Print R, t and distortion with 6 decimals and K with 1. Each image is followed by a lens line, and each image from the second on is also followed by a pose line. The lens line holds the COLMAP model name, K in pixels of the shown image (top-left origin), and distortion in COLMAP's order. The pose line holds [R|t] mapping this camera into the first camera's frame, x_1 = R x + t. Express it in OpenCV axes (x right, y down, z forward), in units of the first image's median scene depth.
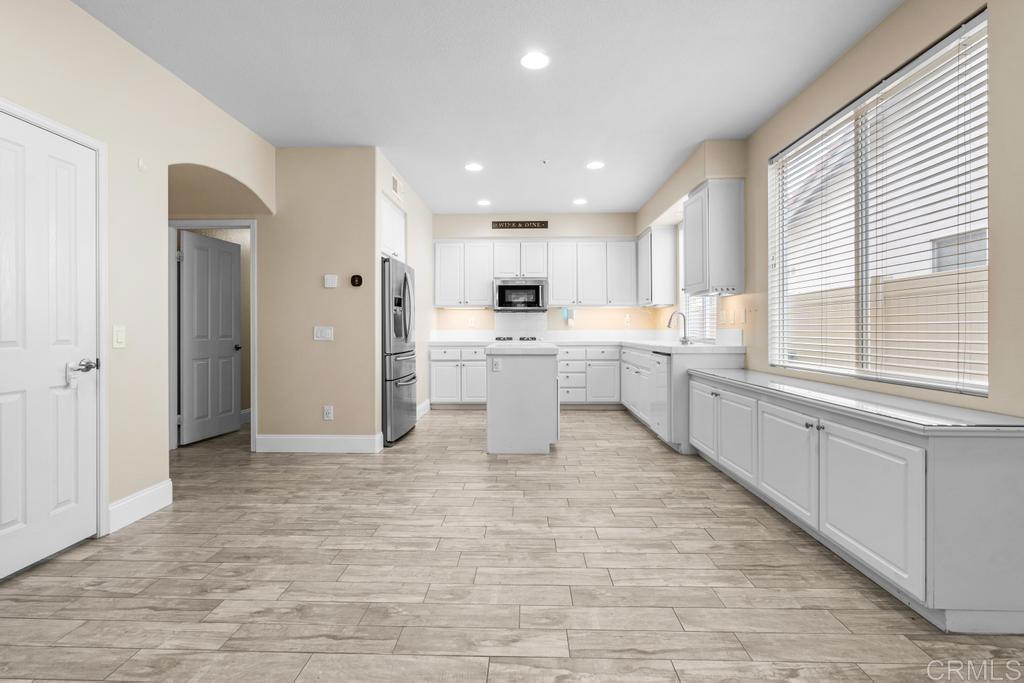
lens RADIAL K [[470.8, 0, 509.8], [0, 470.8, 324.4], [0, 0, 1]] dist [-0.005422, 0.001476]
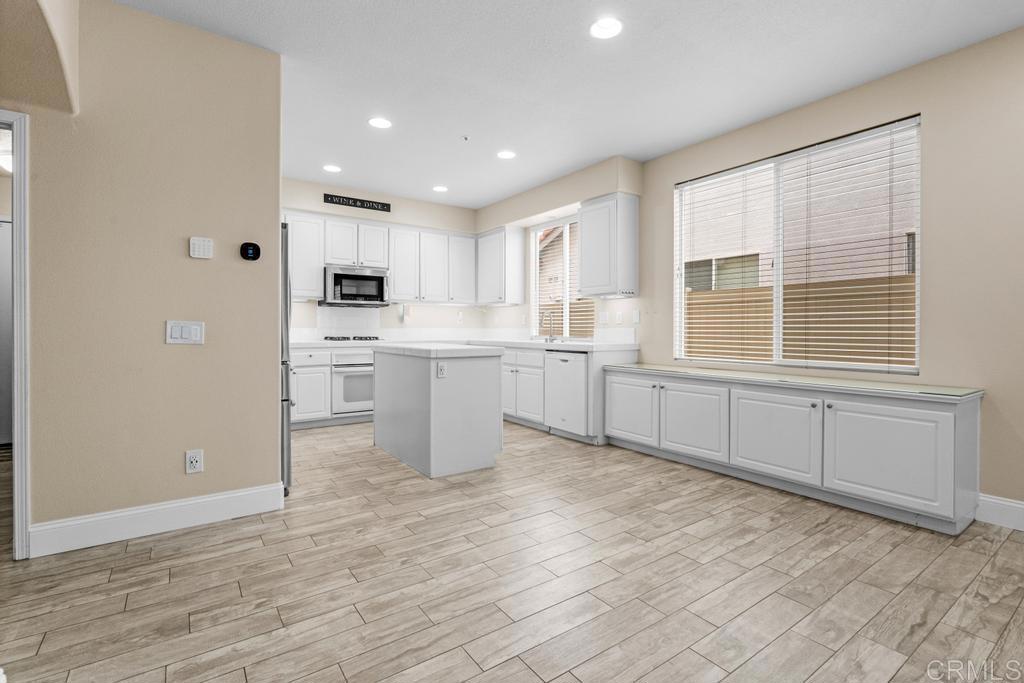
lens RADIAL K [[470.8, 0, 509.8], [0, 470.8, 324.4], [0, 0, 1]] dist [-0.005422, 0.001476]
pose [[0.802135, 0.009204, 0.597072, -0.440001], [-0.011370, 0.999935, -0.000139, 0.004405], [-0.597034, -0.006677, 0.802188, 0.270927]]
